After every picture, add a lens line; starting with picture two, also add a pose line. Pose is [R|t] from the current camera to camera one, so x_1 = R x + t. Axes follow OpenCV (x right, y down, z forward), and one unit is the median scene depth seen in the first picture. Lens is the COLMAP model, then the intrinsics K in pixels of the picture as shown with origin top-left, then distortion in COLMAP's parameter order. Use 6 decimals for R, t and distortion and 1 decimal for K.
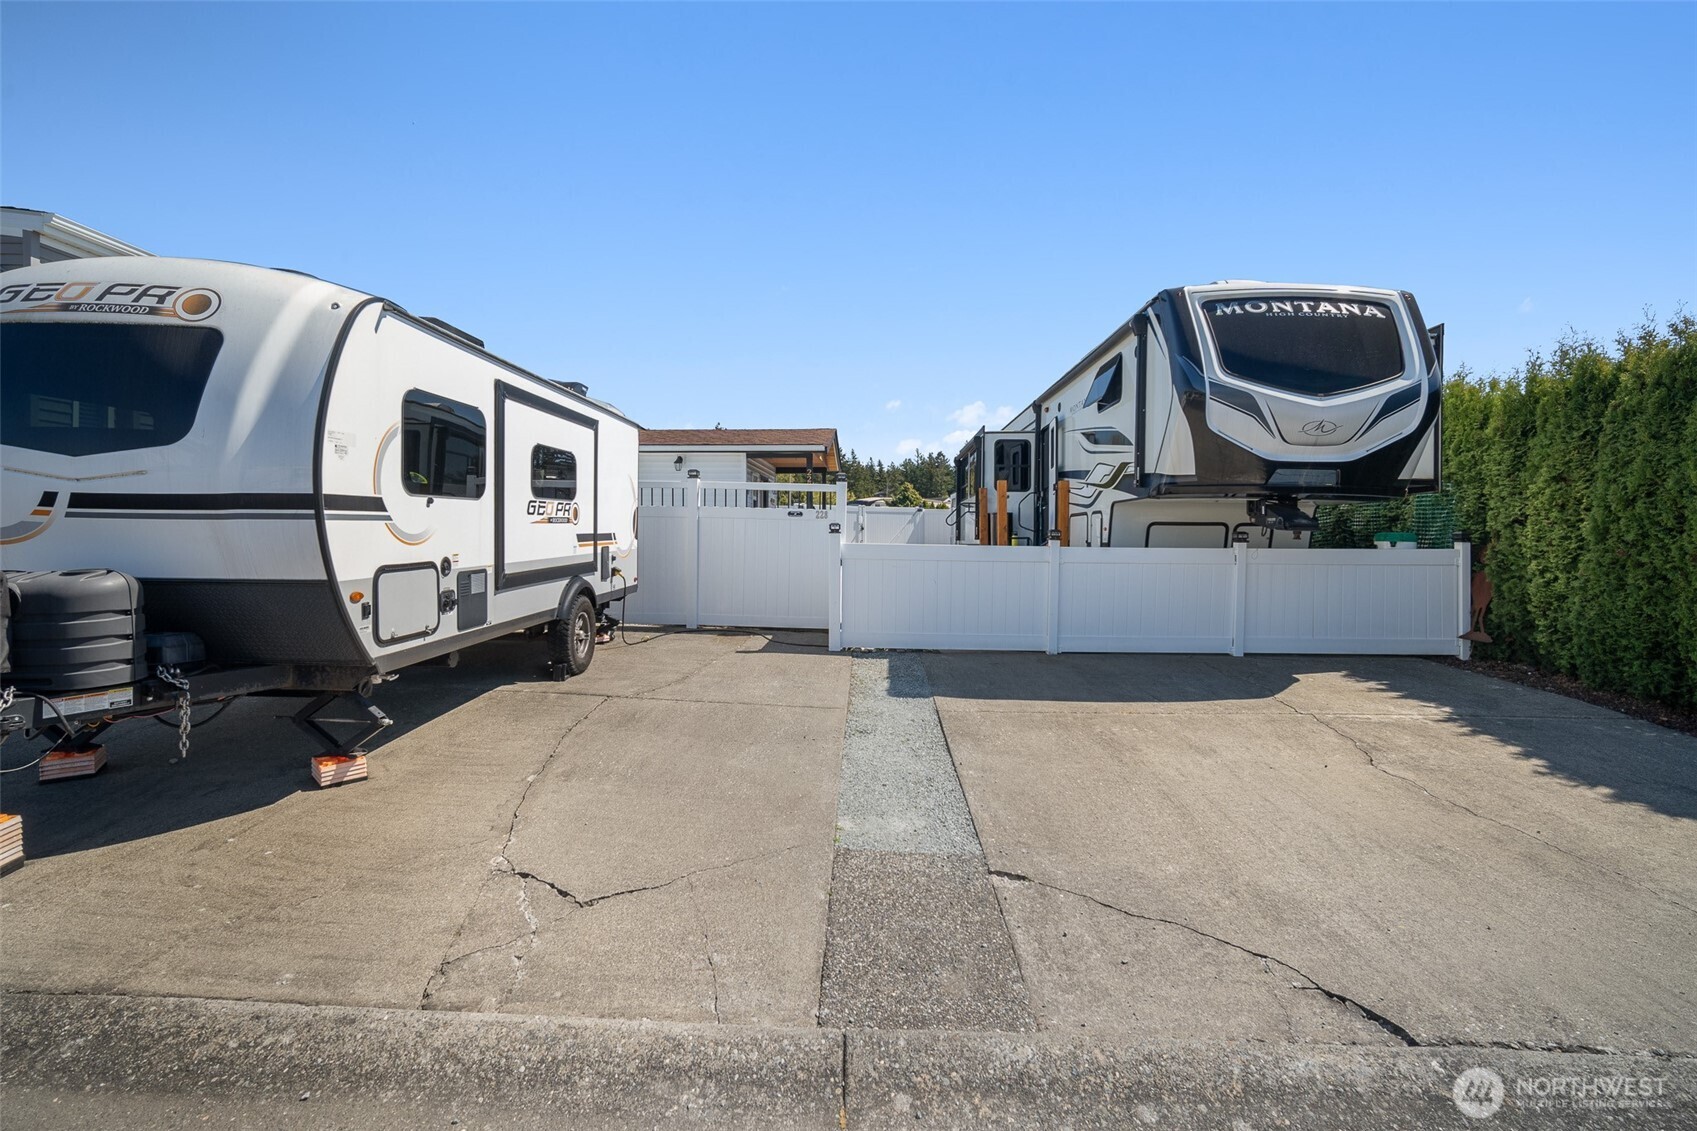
lens RADIAL K [[733.2, 0, 846.3], [0, 733.2, 538.3], [0, 0, 1]] dist [-0.010429, 0.003196]
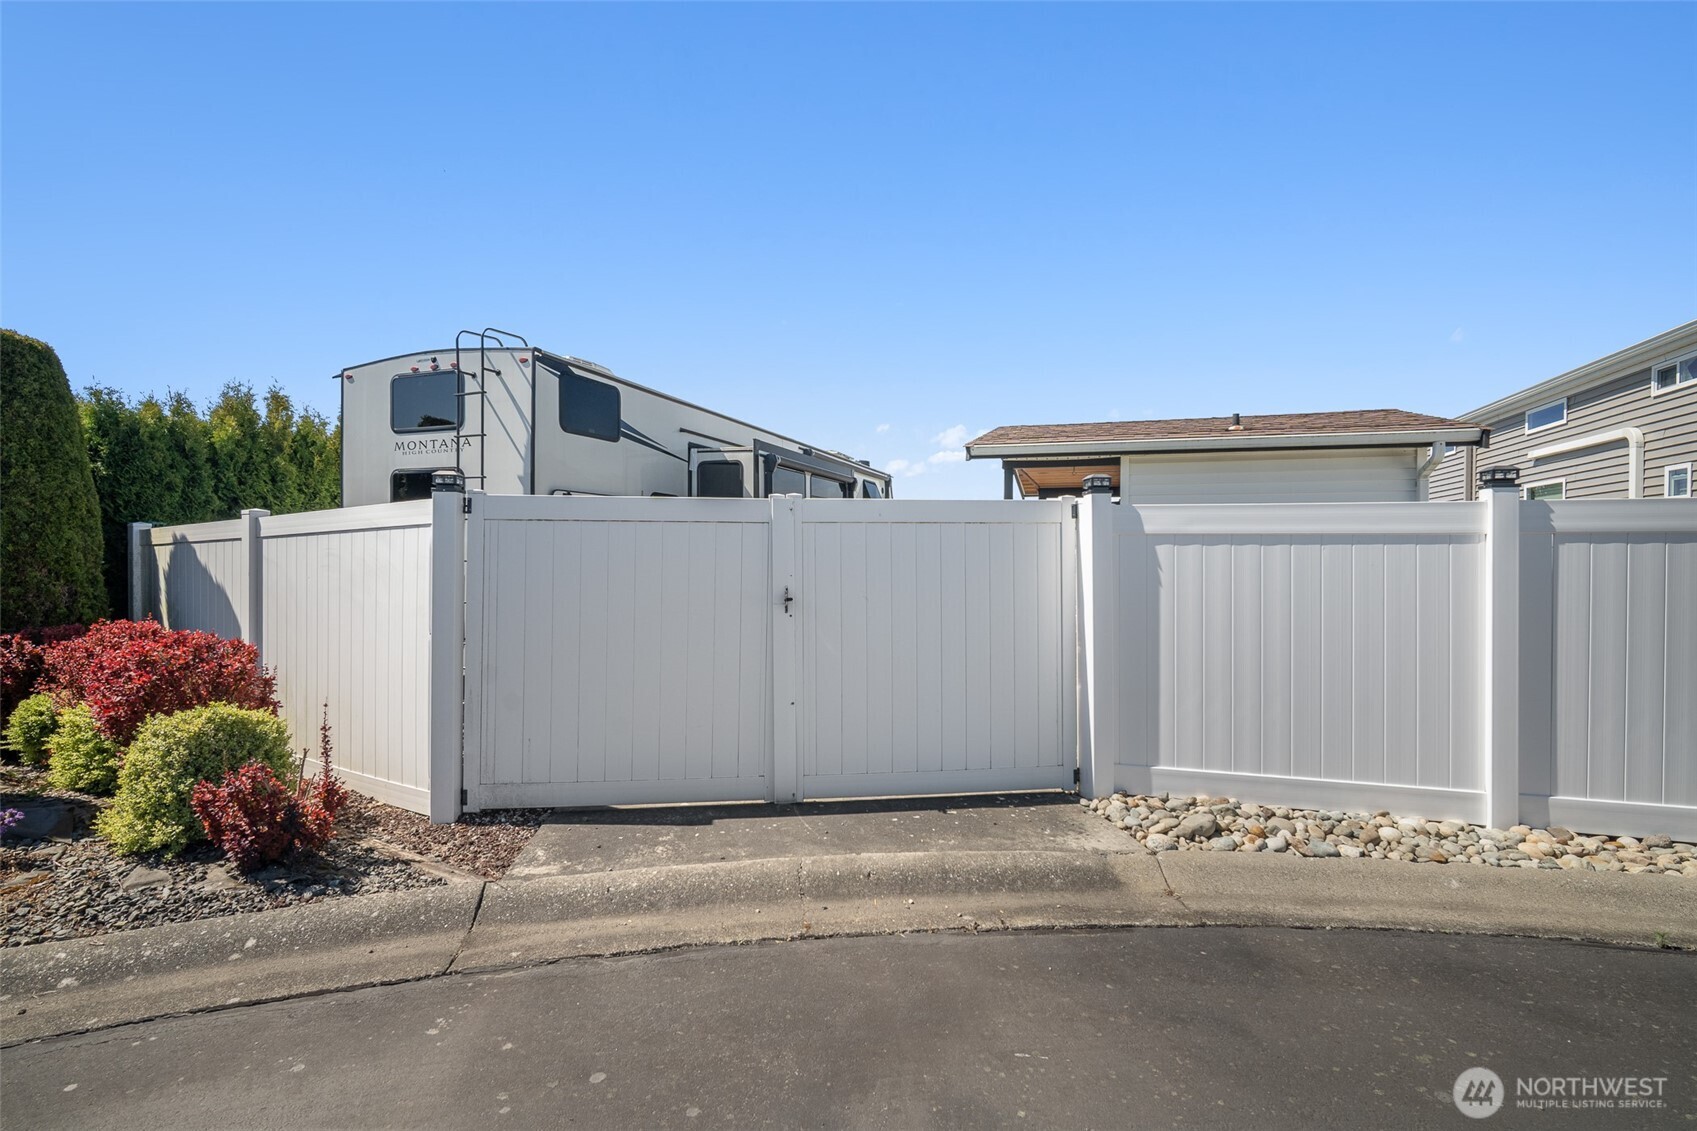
lens RADIAL K [[788.2, 0, 874.8], [0, 788.2, 555.8], [0, 0, 1]] dist [-0.038480, 0.000633]
pose [[-0.962748, -0.007931, 0.270282, -0.264942], [-0.007760, 0.999968, 0.001700, -0.118484], [-0.270287, -0.000461, -0.962780, 5.104716]]
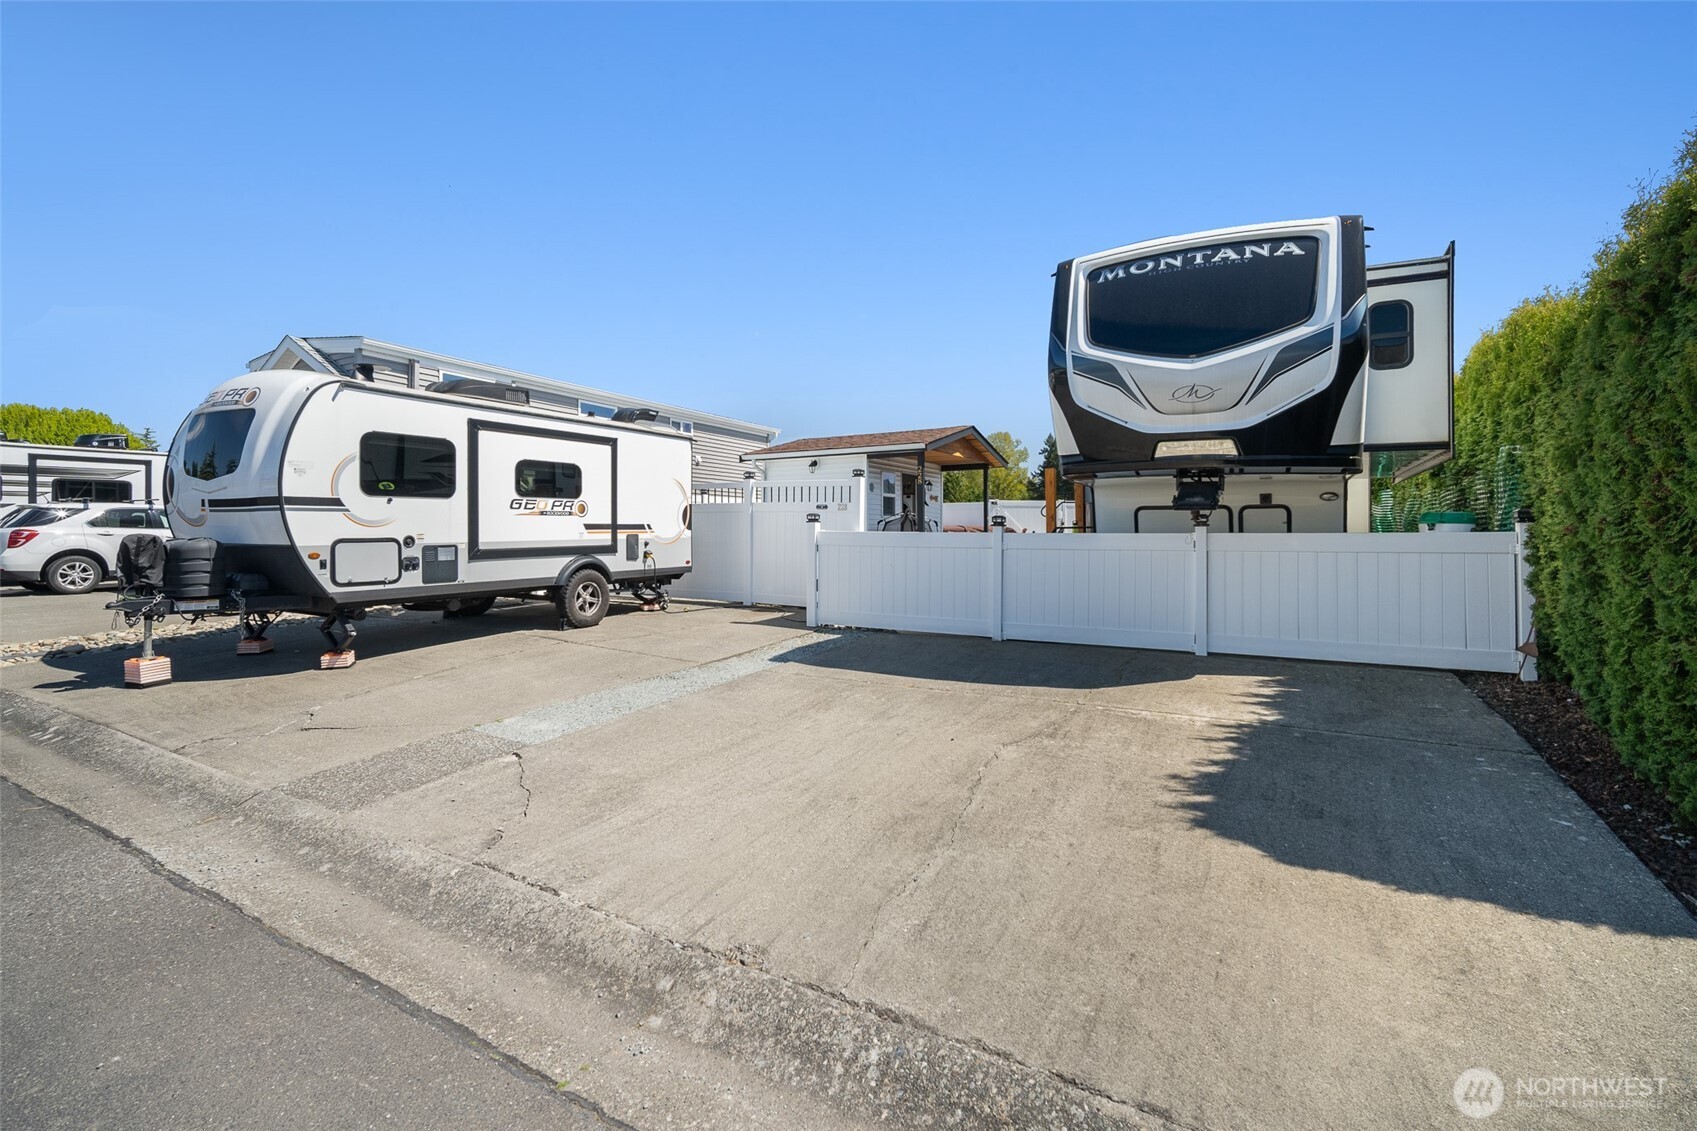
lens RADIAL K [[734.9, 0, 855.4], [0, 734.9, 527.8], [0, 0, 1]] dist [-0.008311, 0.000540]
pose [[0.889970, -0.010148, -0.455907, 0.946425], [0.002533, 0.999847, -0.017310, 0.035741], [0.456013, 0.014251, 0.889859, 0.033550]]
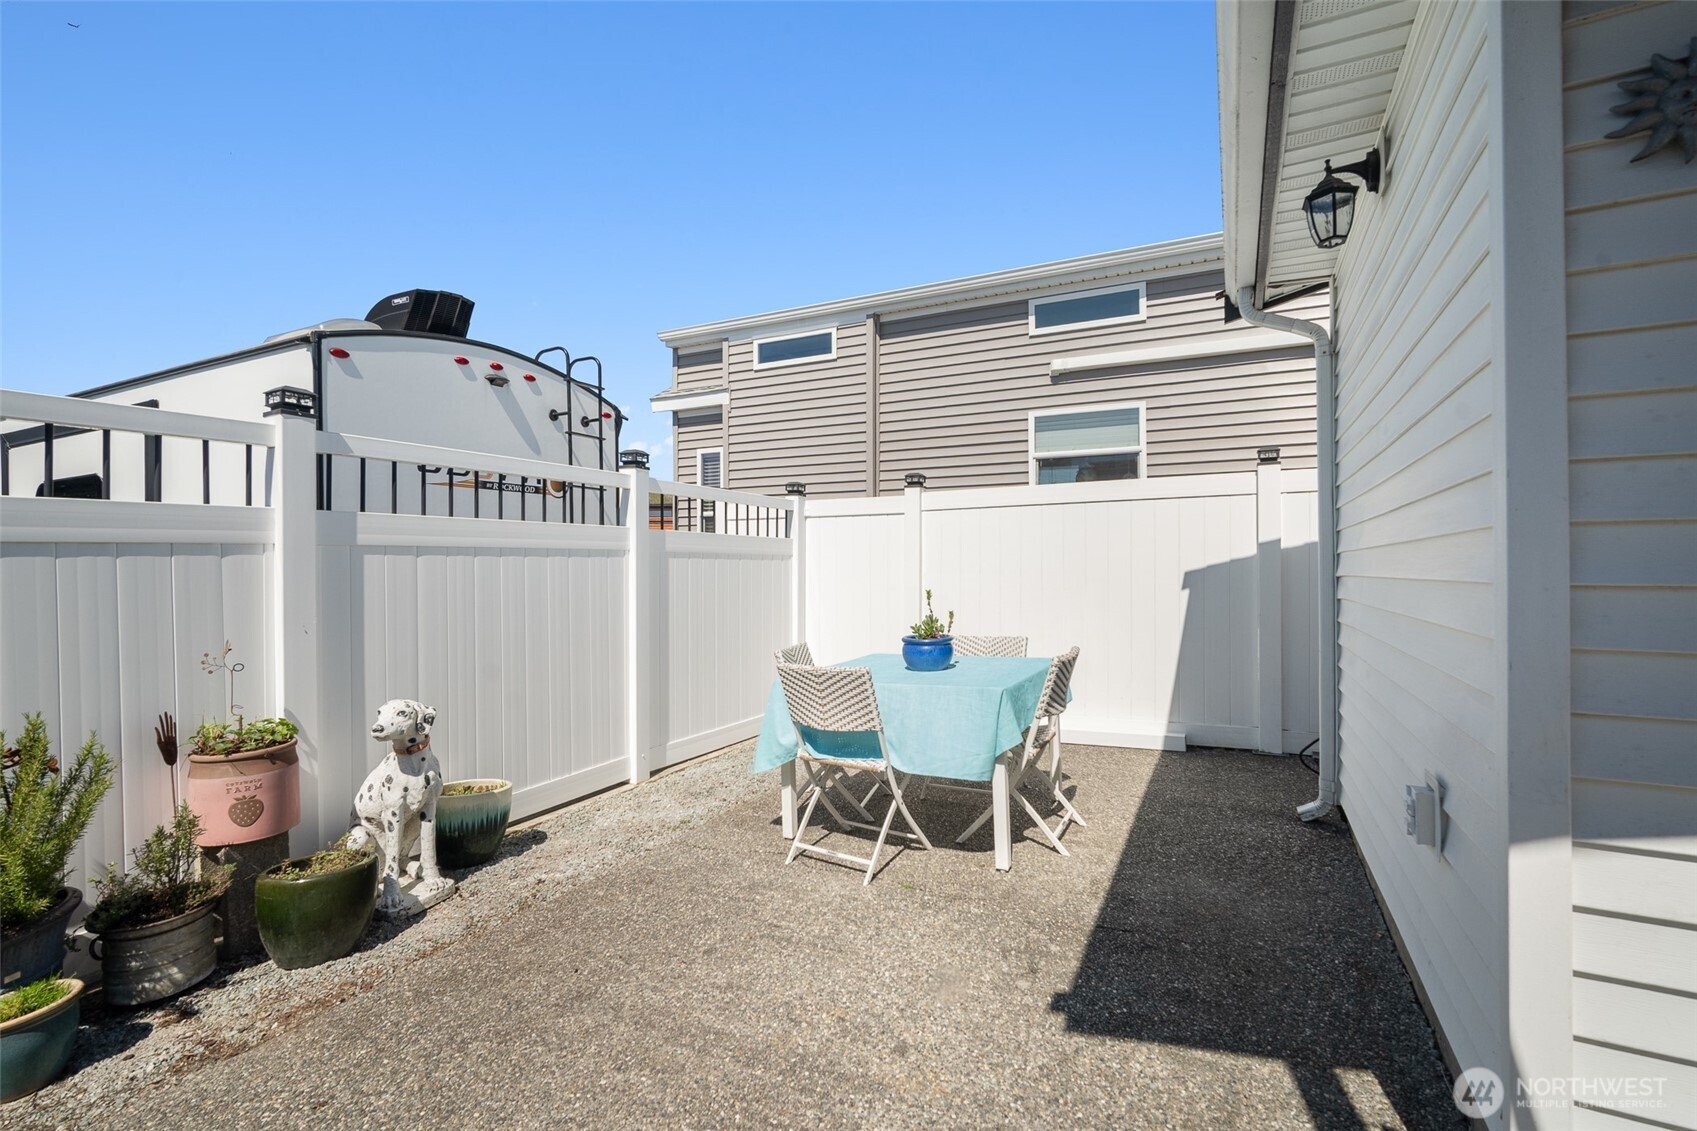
lens RADIAL K [[752.4, 0, 851.4], [0, 752.4, 560.4], [0, 0, 1]] dist [-0.011236, 0.000097]
pose [[-0.419045, -0.009533, -0.907916, -0.043950], [0.001425, 0.999937, -0.011157, -0.035954], [0.907965, -0.005969, -0.419005, 2.599884]]
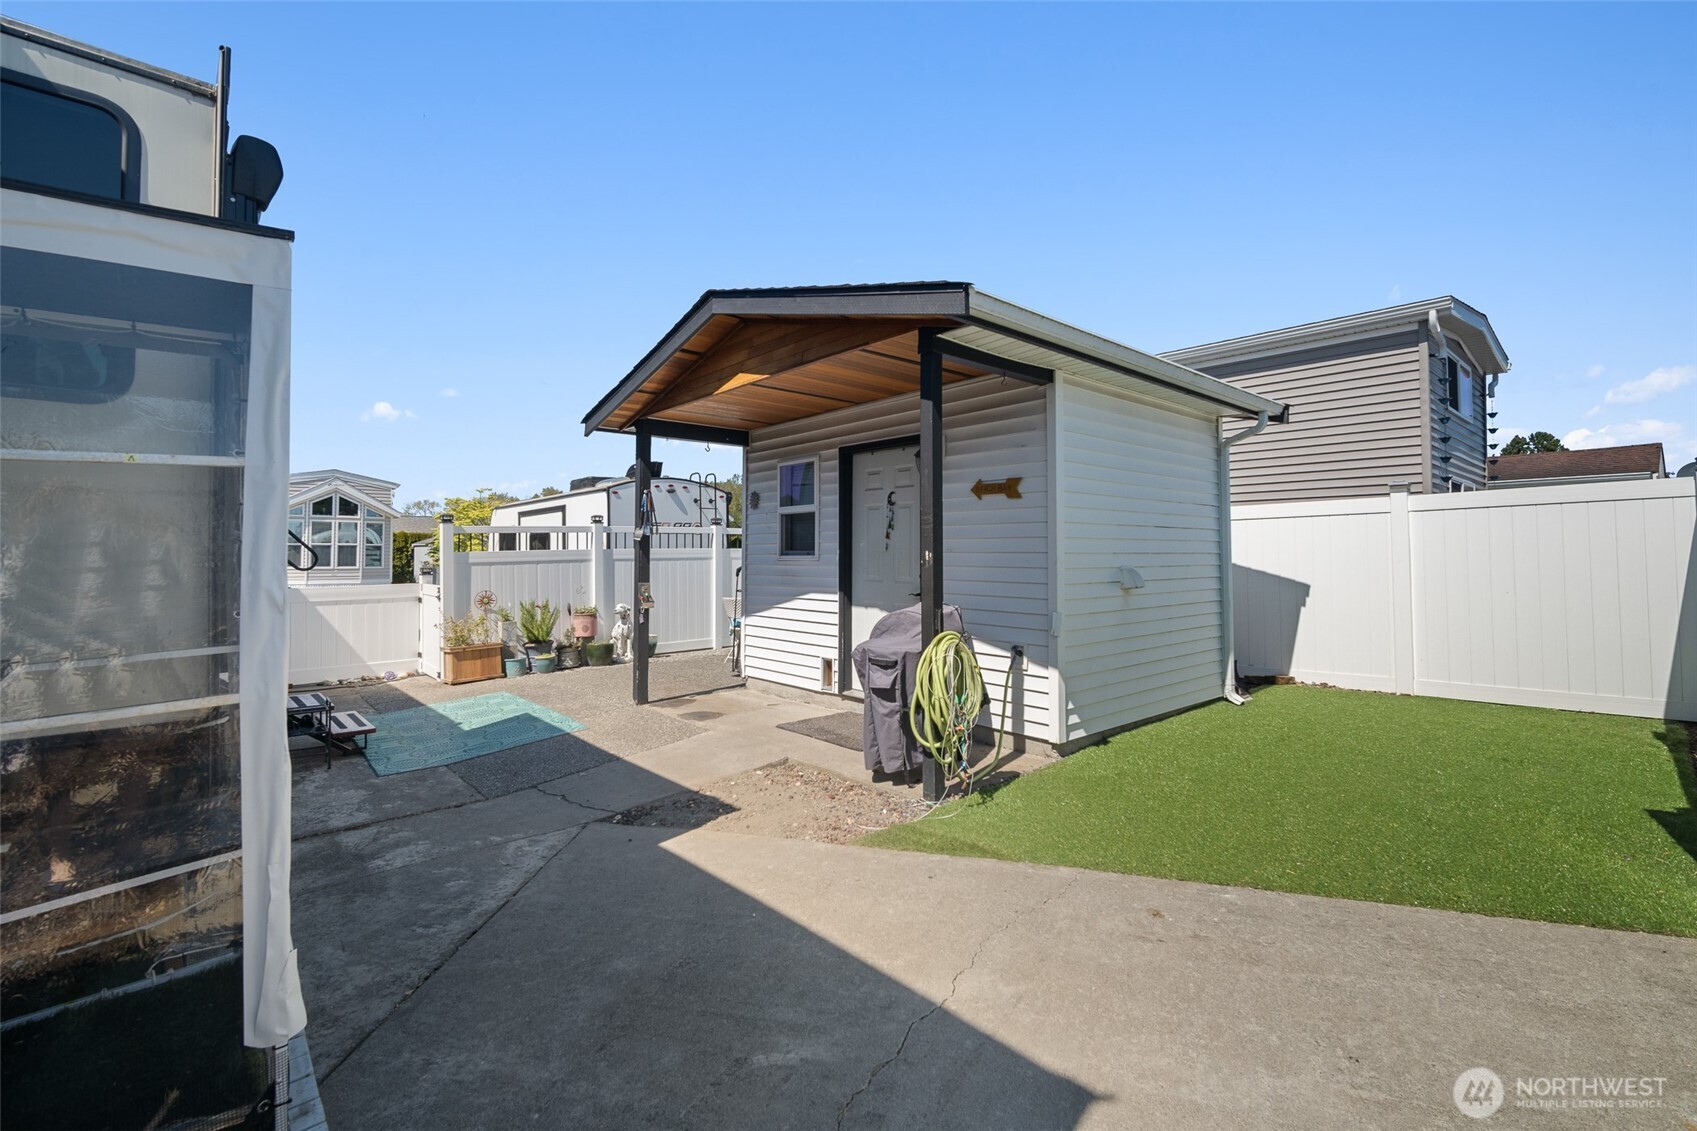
lens RADIAL K [[741.8, 0, 847.6], [0, 741.8, 526.6], [0, 0, 1]] dist [-0.007977, 0.000498]
pose [[-0.720927, -0.023177, -0.692623, 0.556568], [0.001541, 0.999384, -0.035047, -0.075126], [0.693009, -0.026334, -0.720447, 3.972394]]
